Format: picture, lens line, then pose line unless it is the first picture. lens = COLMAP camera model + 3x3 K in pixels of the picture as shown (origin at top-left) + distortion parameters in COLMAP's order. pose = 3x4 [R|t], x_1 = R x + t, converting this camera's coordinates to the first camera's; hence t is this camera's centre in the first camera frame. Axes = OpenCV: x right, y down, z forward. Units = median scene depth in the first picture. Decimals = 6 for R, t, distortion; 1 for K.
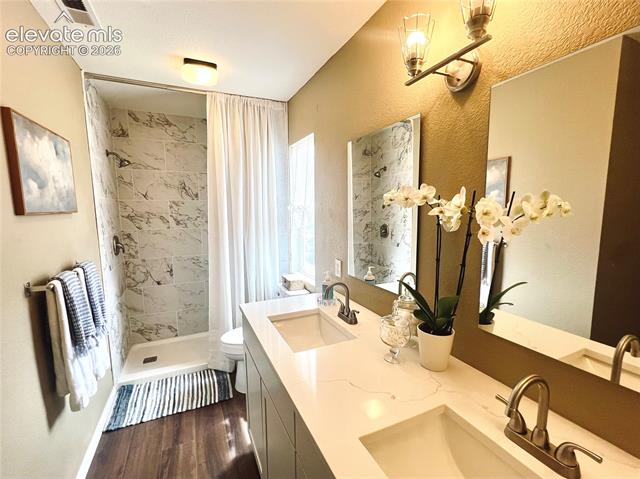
lens RADIAL K [[279.9, 0, 316.9], [0, 279.9, 249.6], [0, 0, 1]] dist [-0.002180, -0.000211]
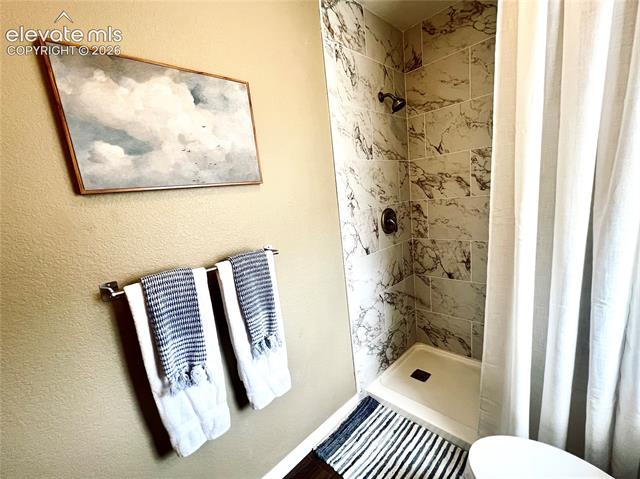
lens RADIAL K [[279.9, 0, 316.9], [0, 279.9, 249.6], [0, 0, 1]] dist [-0.002180, -0.000211]
pose [[0.354477, 0.147150, -0.923414, -0.050761], [-0.031495, 0.988859, 0.145488, -0.037991], [0.934534, -0.022490, 0.355162, 0.467729]]
